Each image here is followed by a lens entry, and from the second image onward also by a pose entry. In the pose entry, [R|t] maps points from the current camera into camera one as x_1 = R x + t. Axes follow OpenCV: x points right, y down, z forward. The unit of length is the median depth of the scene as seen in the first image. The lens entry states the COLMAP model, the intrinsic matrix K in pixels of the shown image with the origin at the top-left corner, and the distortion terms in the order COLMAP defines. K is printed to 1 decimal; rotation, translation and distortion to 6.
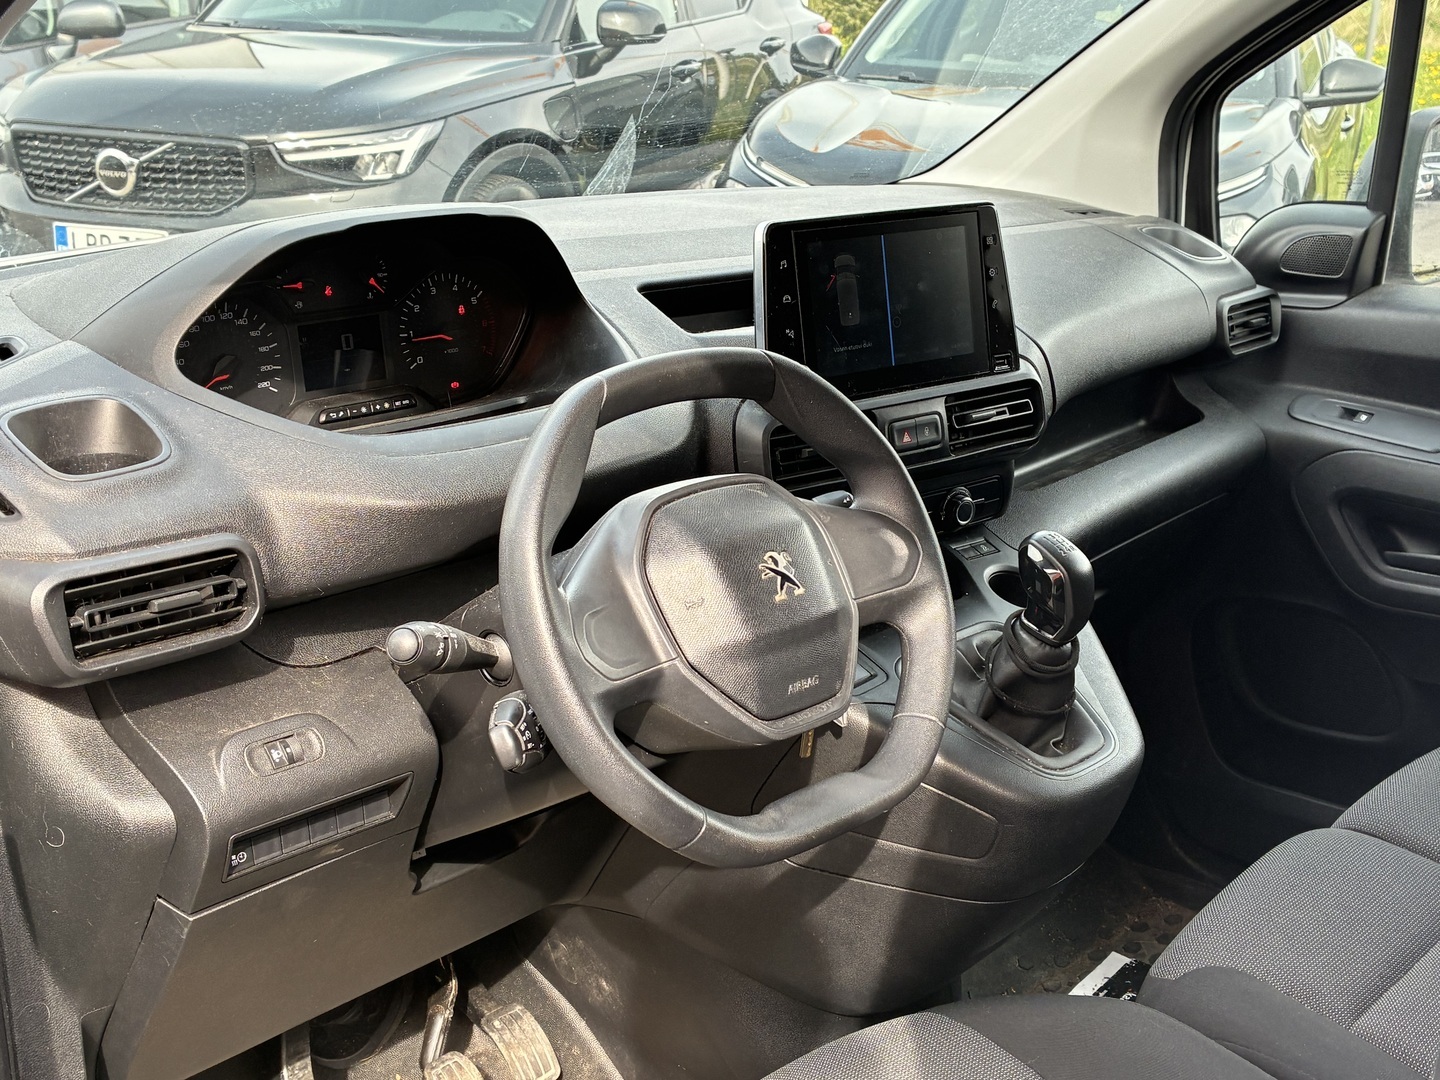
lens RADIAL K [[1761.7, 0, 718.7], [0, 1761.7, 600.9], [0, 0, 1]] dist [-0.262806, 0.572935]
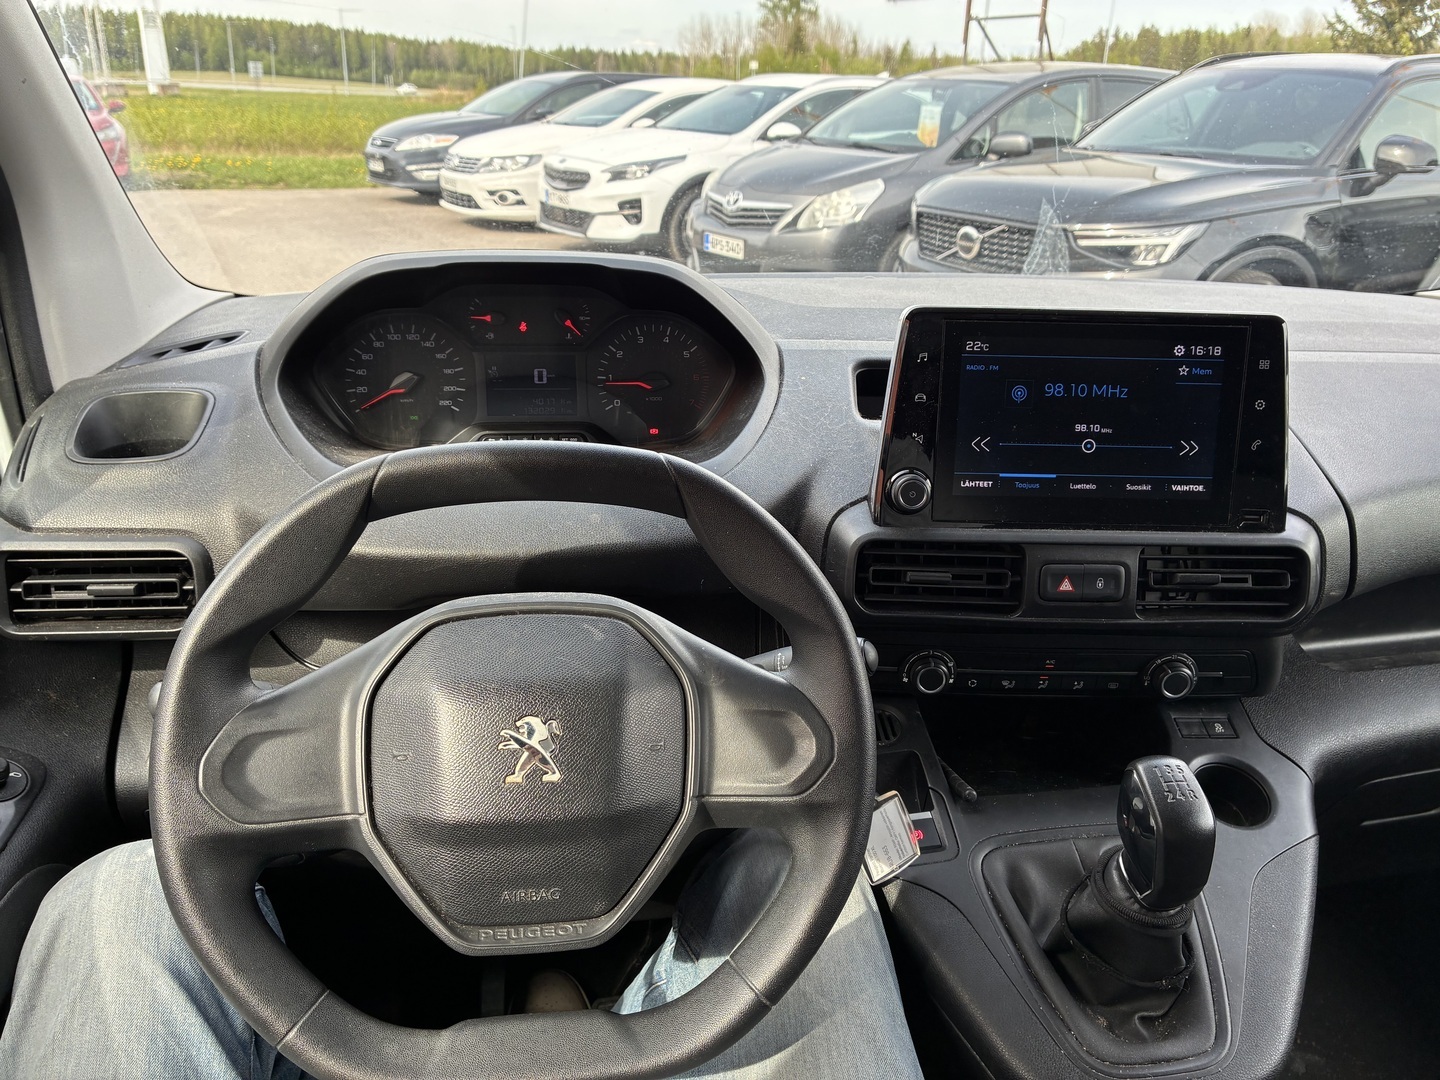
lens RADIAL K [[1064.1, 0, 720.0], [0, 1064.1, 540.0], [0, 0, 1]] dist [-0.008946, 0.003436]
pose [[0.789487, 0.224596, -0.571198, 0.067451], [-0.213585, 0.973009, 0.087380, -0.031796], [0.575405, 0.053014, 0.816148, 0.126894]]
